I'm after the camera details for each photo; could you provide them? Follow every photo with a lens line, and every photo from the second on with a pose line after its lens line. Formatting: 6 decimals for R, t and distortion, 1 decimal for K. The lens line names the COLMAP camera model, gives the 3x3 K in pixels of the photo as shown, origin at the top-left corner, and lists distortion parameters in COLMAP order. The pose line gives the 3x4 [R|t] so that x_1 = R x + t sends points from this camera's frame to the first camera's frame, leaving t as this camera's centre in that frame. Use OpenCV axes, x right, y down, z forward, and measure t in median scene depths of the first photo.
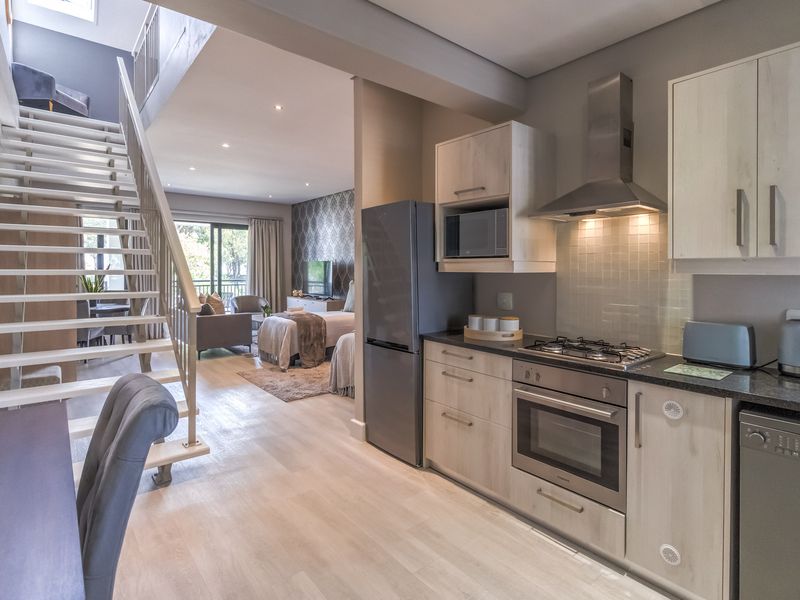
lens RADIAL K [[424.1, 0, 398.6], [0, 424.1, 271.0], [0, 0, 1]] dist [0.001035, 0.000130]
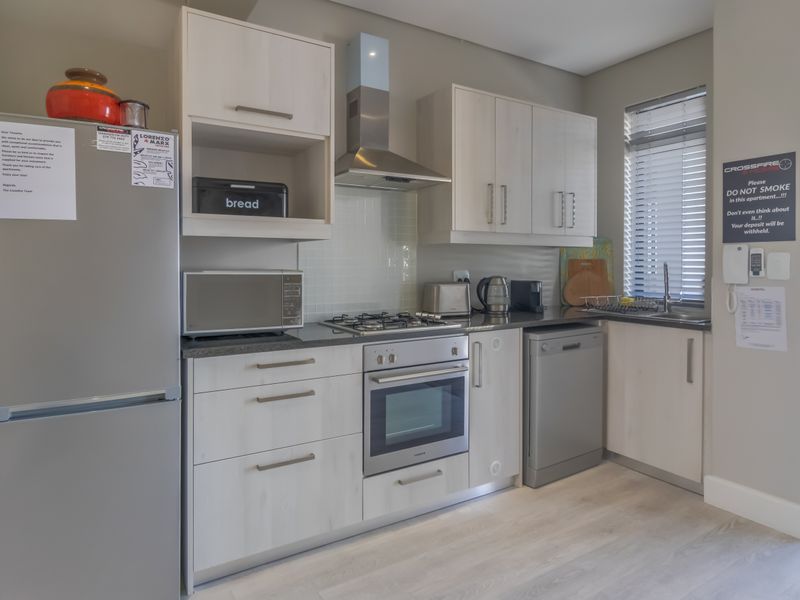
lens RADIAL K [[464.3, 0, 396.6], [0, 464.3, 261.7], [0, 0, 1]] dist [-0.002818, -0.000723]
pose [[0.160811, -0.008290, 0.986950, -0.626930], [0.004217, 0.999961, 0.007712, 0.044389], [-0.986976, 0.002921, 0.160840, 0.847574]]
